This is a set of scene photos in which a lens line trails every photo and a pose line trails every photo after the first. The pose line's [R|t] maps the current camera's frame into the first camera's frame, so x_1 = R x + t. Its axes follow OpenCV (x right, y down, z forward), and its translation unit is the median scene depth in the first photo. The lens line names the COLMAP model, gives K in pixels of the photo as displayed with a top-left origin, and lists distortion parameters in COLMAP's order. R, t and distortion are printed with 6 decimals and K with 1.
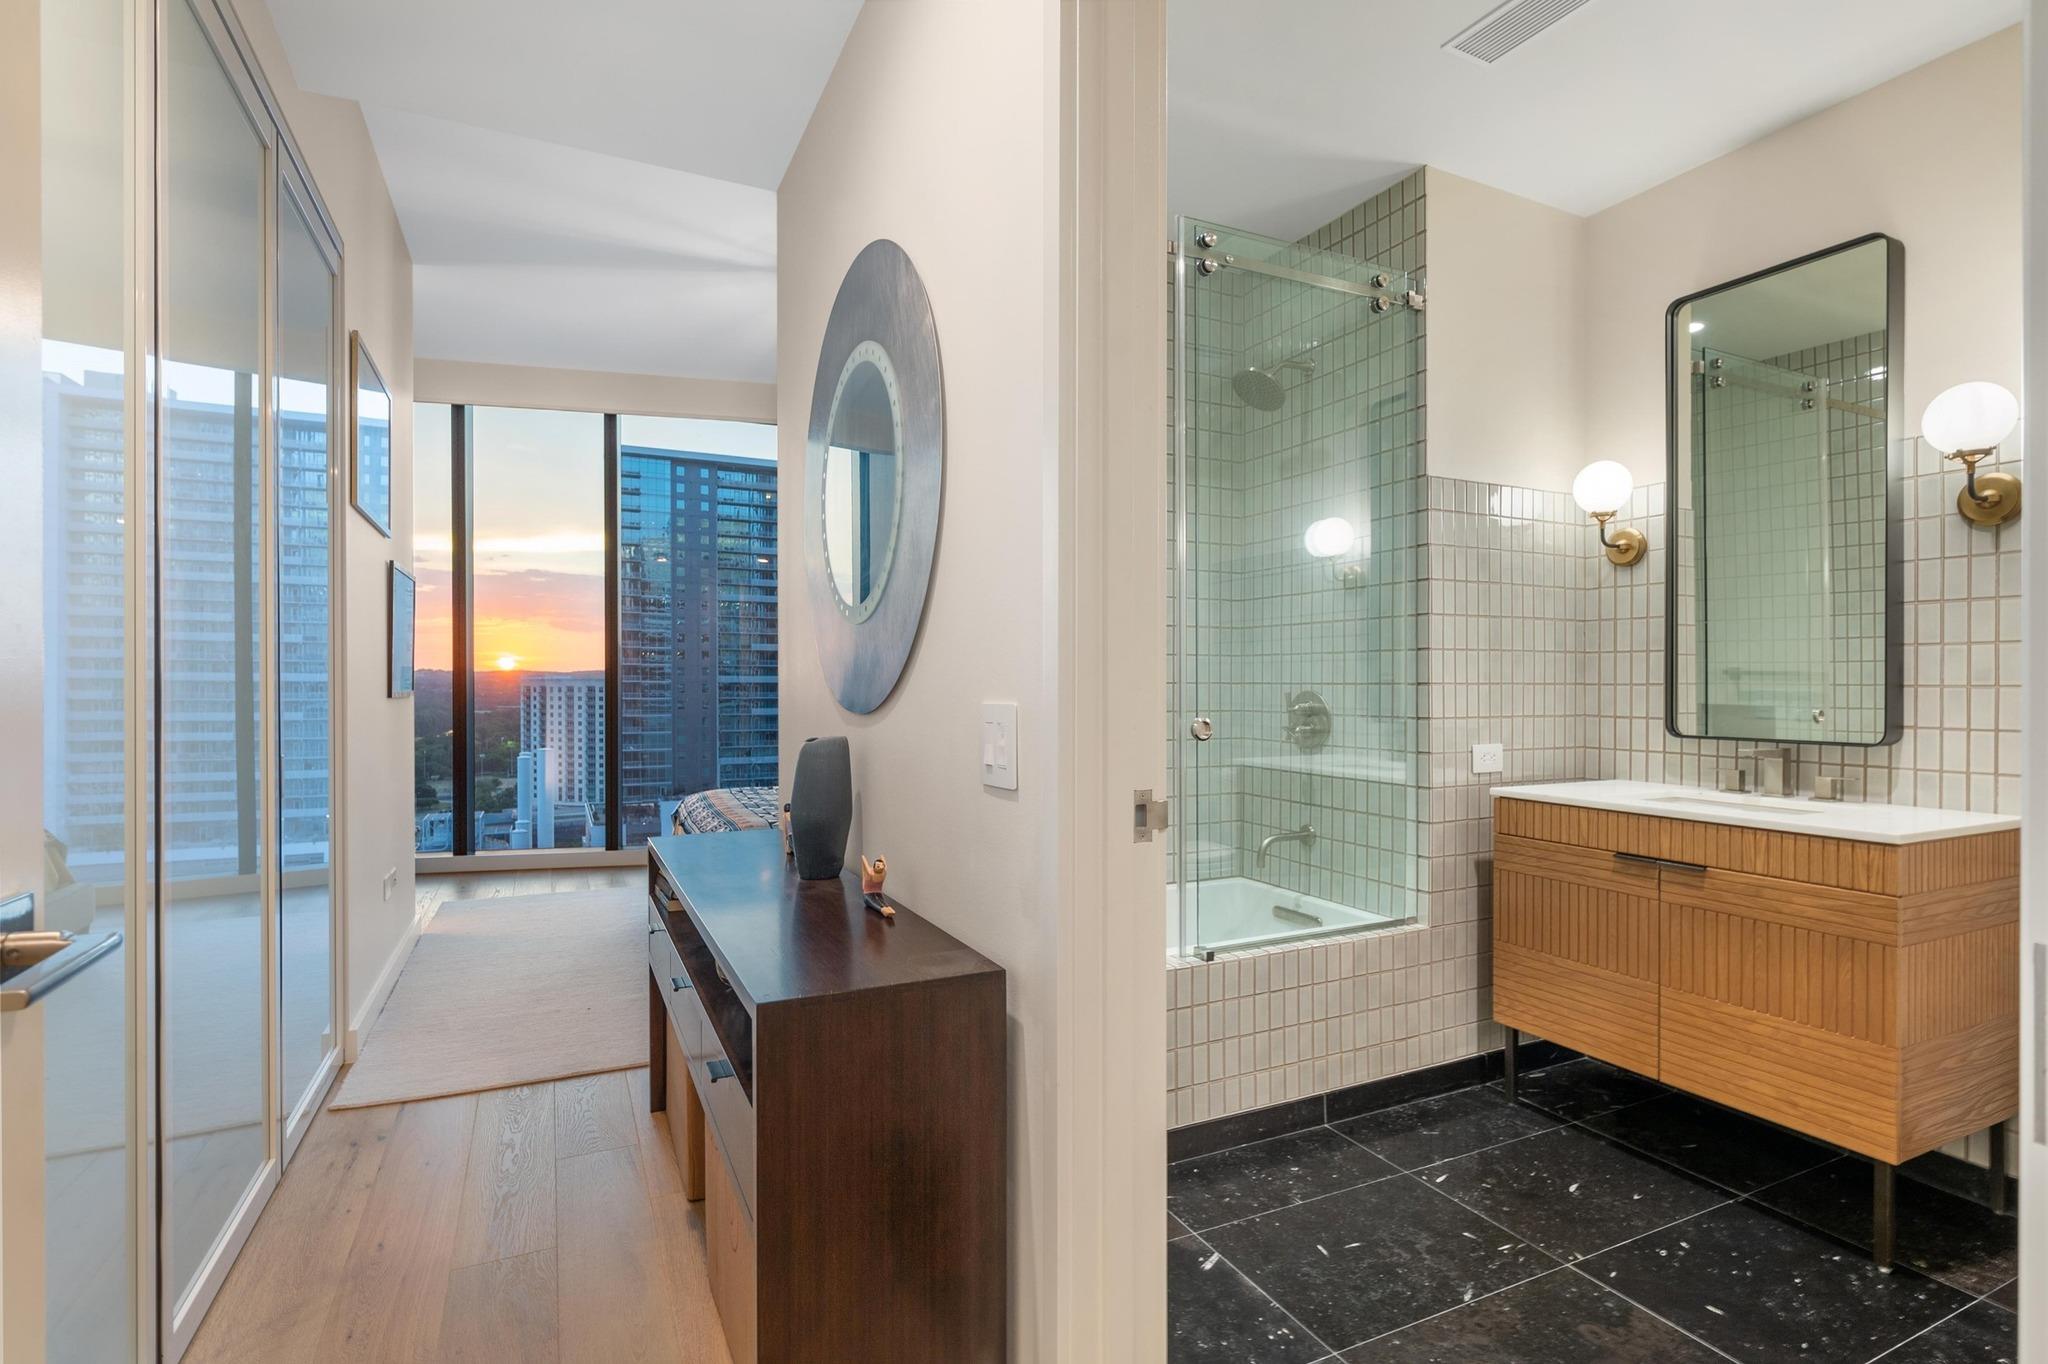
lens RADIAL K [[973.6, 0, 1023.6], [0, 973.6, 691.1], [0, 0, 1]] dist [-0.003128, 0.001084]
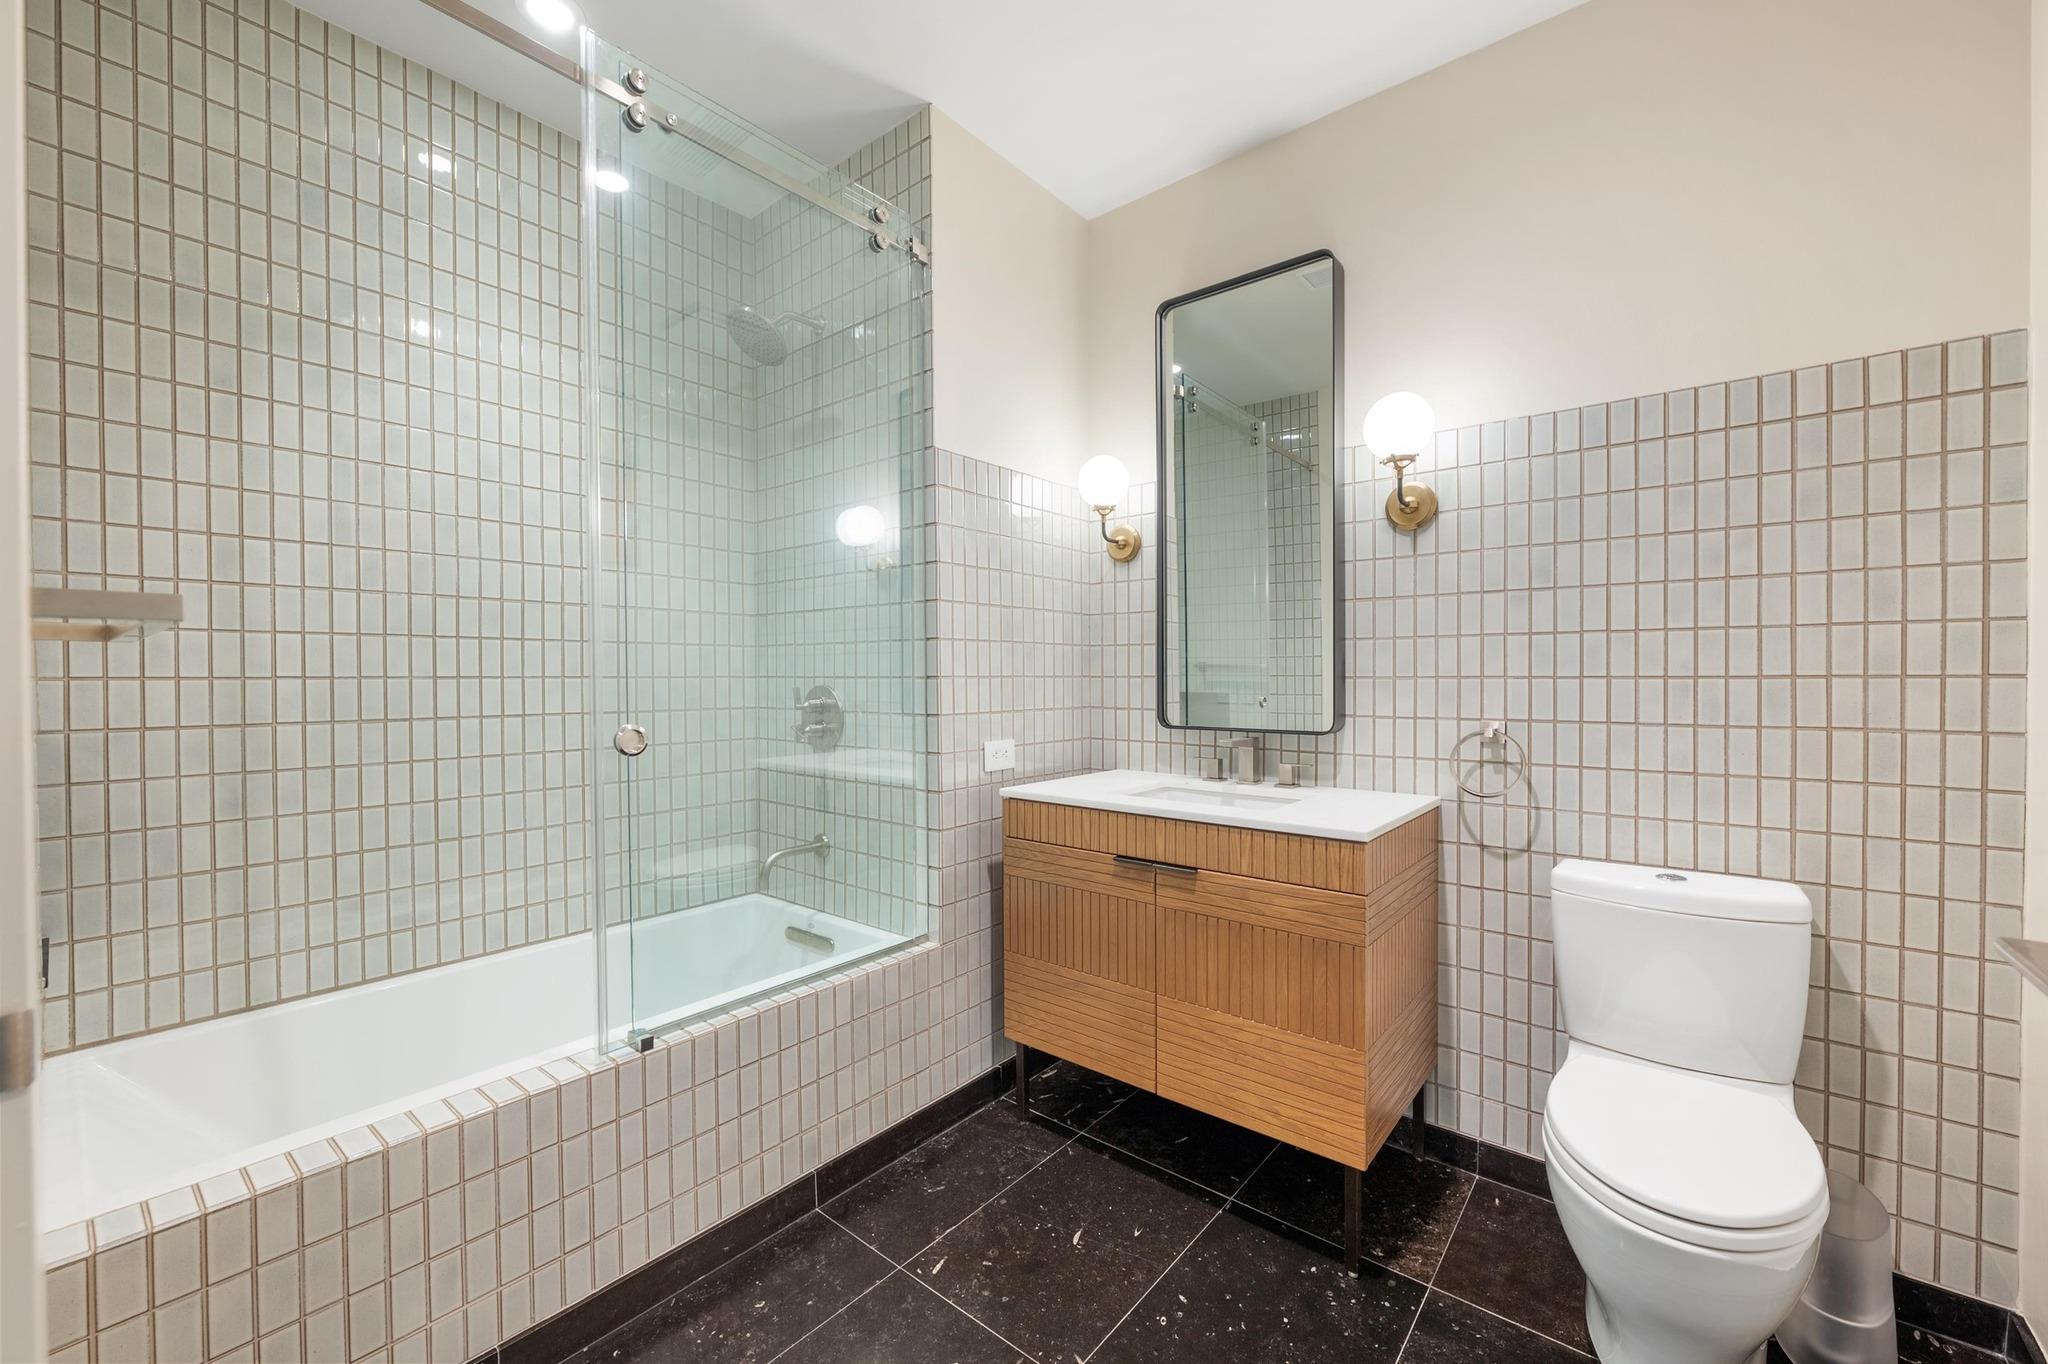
lens RADIAL K [[813.7, 0, 1021.5], [0, 813.7, 684.6], [0, 0, 1]] dist [-0.003638, 0.000013]
pose [[0.910576, -0.007879, 0.413266, 0.185282], [0.006600, 0.999968, 0.004523, -0.003425], [-0.413288, -0.001391, 0.910599, 0.294489]]
